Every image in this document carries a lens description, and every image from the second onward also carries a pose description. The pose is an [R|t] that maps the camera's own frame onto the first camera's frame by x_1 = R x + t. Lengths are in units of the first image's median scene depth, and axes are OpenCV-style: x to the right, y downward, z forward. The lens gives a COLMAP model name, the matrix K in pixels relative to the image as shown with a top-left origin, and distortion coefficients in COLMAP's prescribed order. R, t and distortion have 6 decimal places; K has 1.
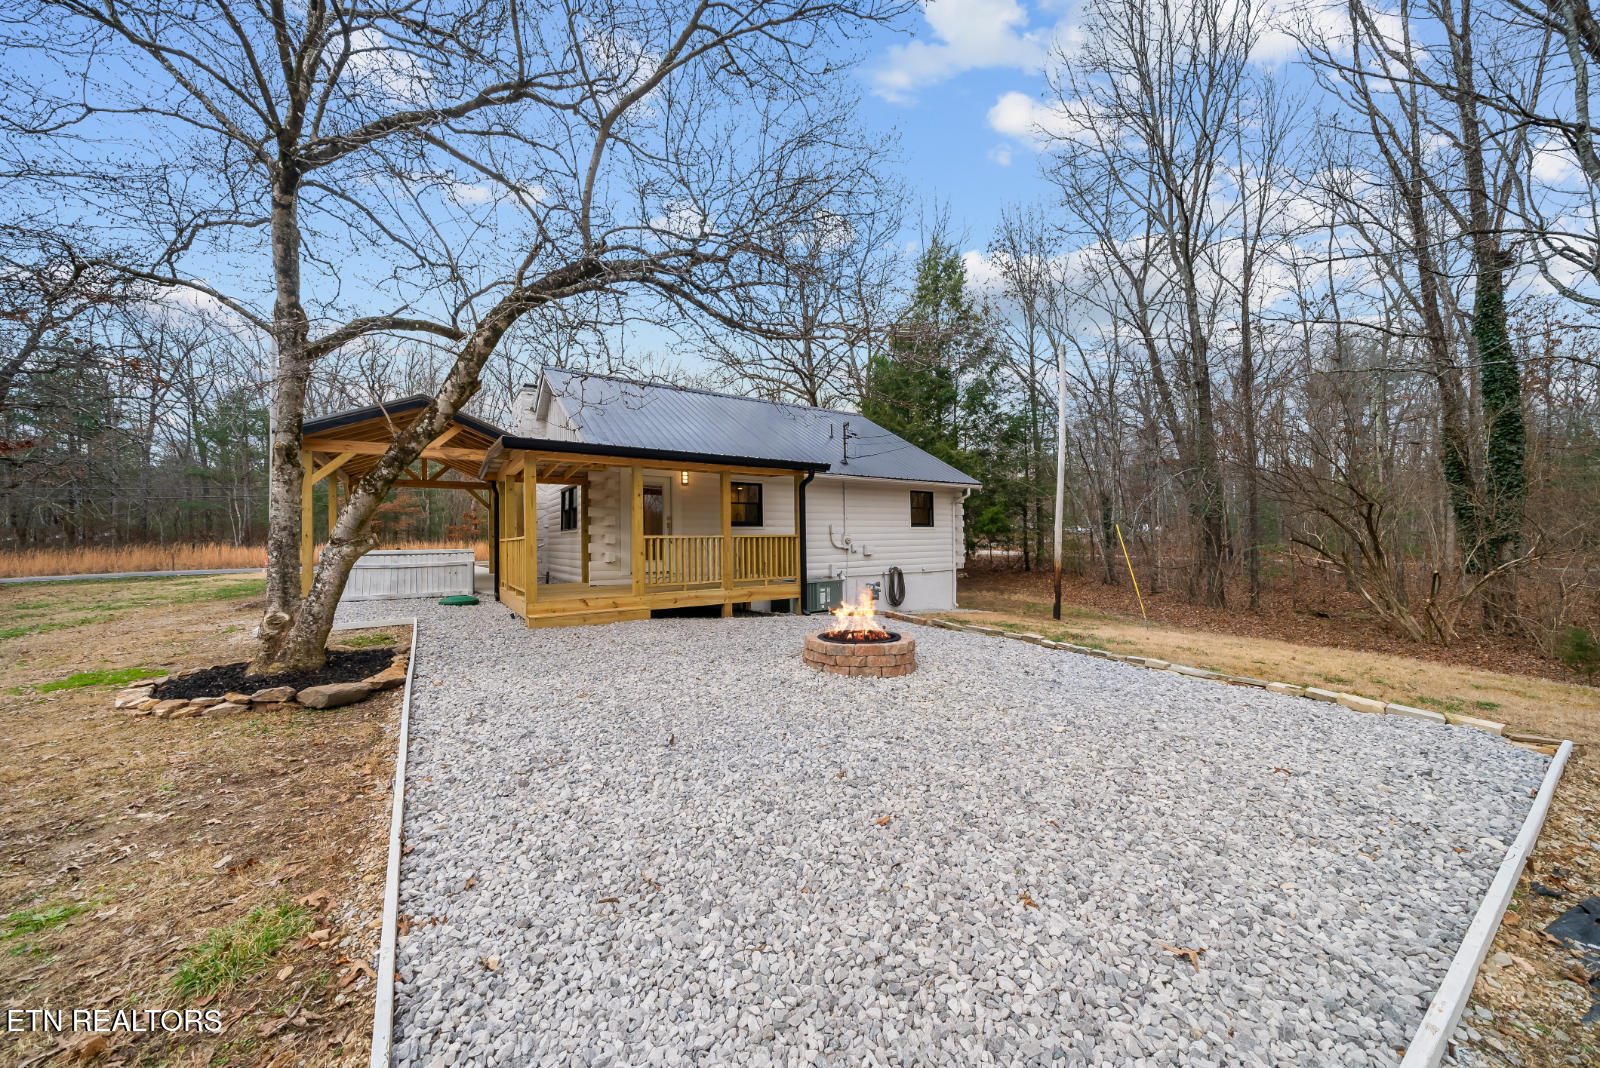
lens RADIAL K [[536.6, 0, 796.3], [0, 536.6, 534.0], [0, 0, 1]] dist [0.003826, -0.000691]
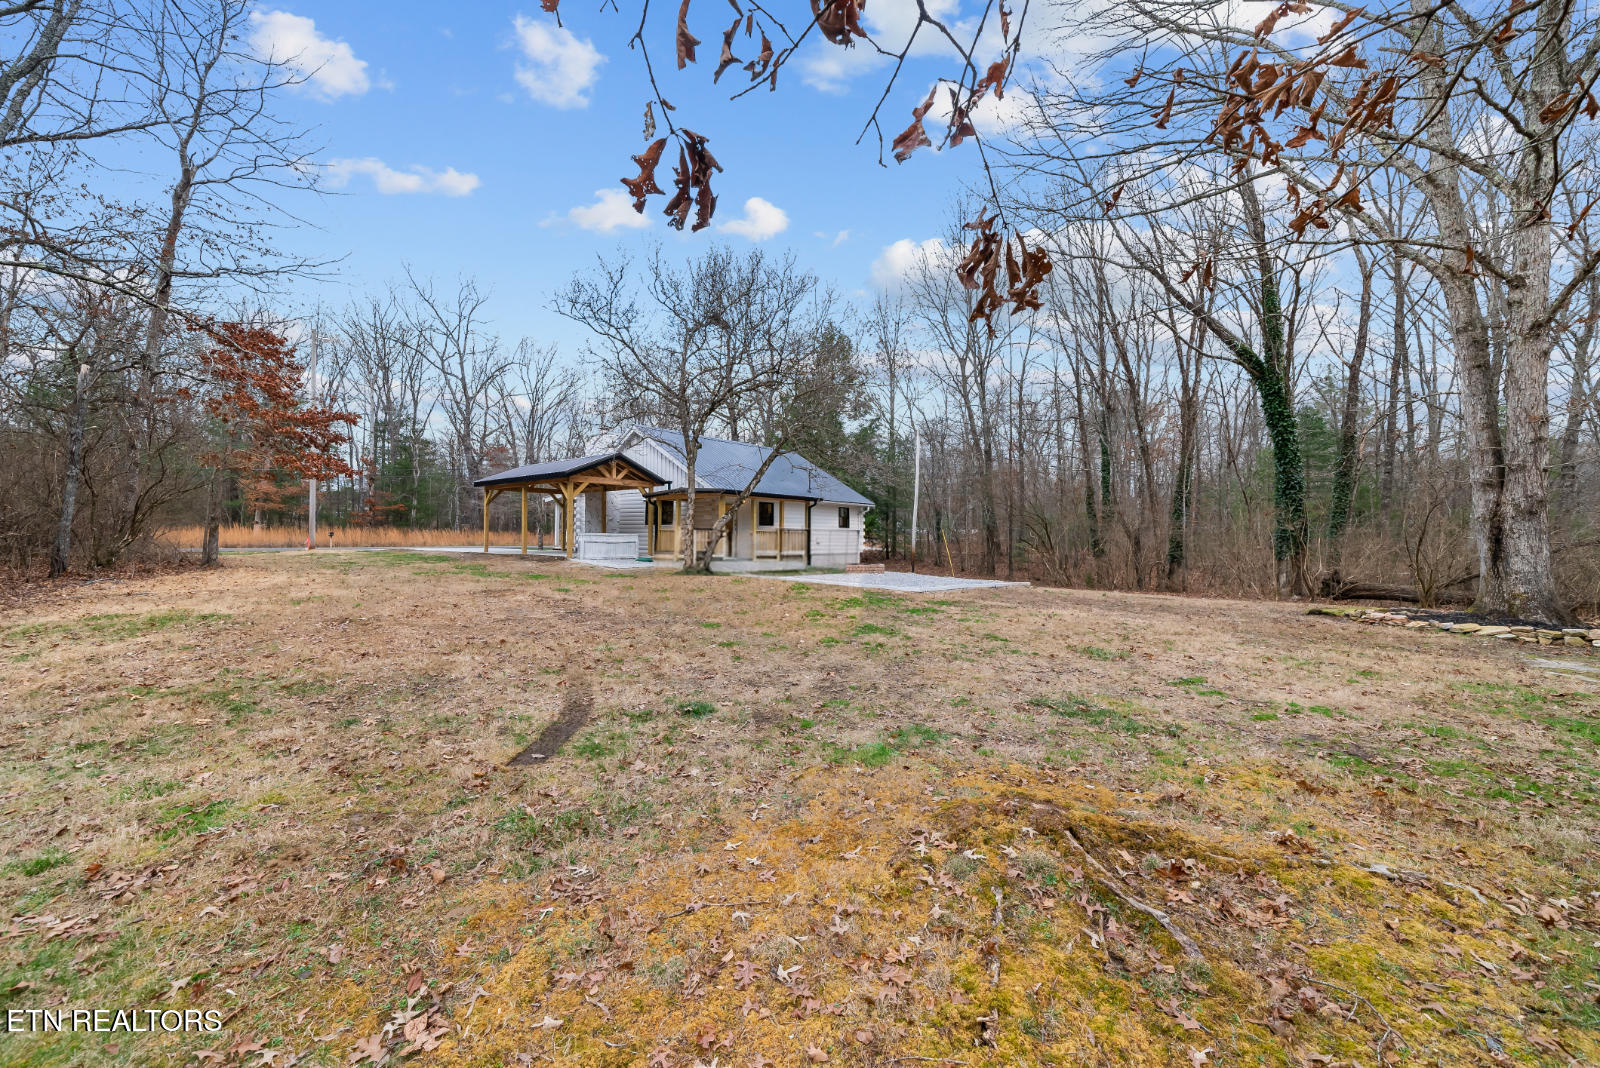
lens RADIAL K [[600.3, 0, 806.7], [0, 600.3, 531.4], [0, 0, 1]] dist [-0.002526, -0.000200]
pose [[0.954004, 0.024948, 0.298753, -0.932808], [-0.025436, 0.999674, -0.002258, 0.010556], [-0.298712, -0.005445, 0.954328, -1.670888]]
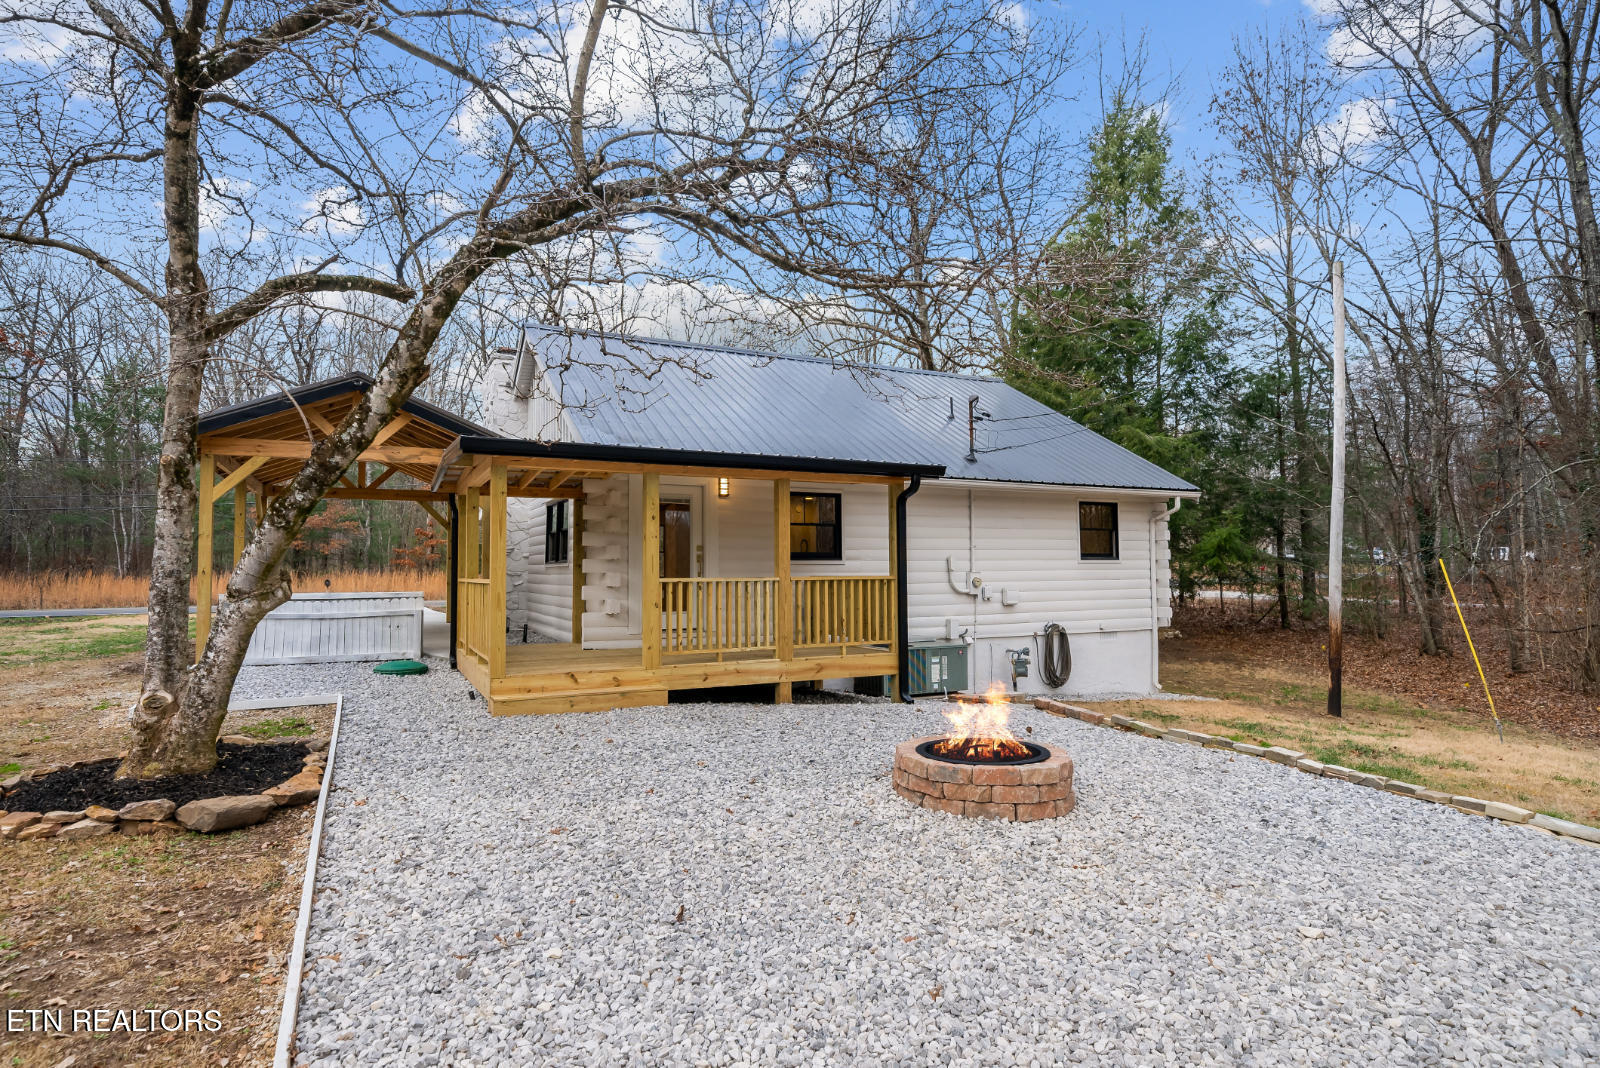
lens RADIAL K [[831.1, 0, 797.2], [0, 831.1, 534.1], [0, 0, 1]] dist [0.009486, 0.000926]
pose [[0.992012, 0.000990, -0.126138, 0.017234], [-0.004831, 0.999534, -0.030146, -0.023639], [0.126049, 0.030514, 0.991555, -0.005228]]
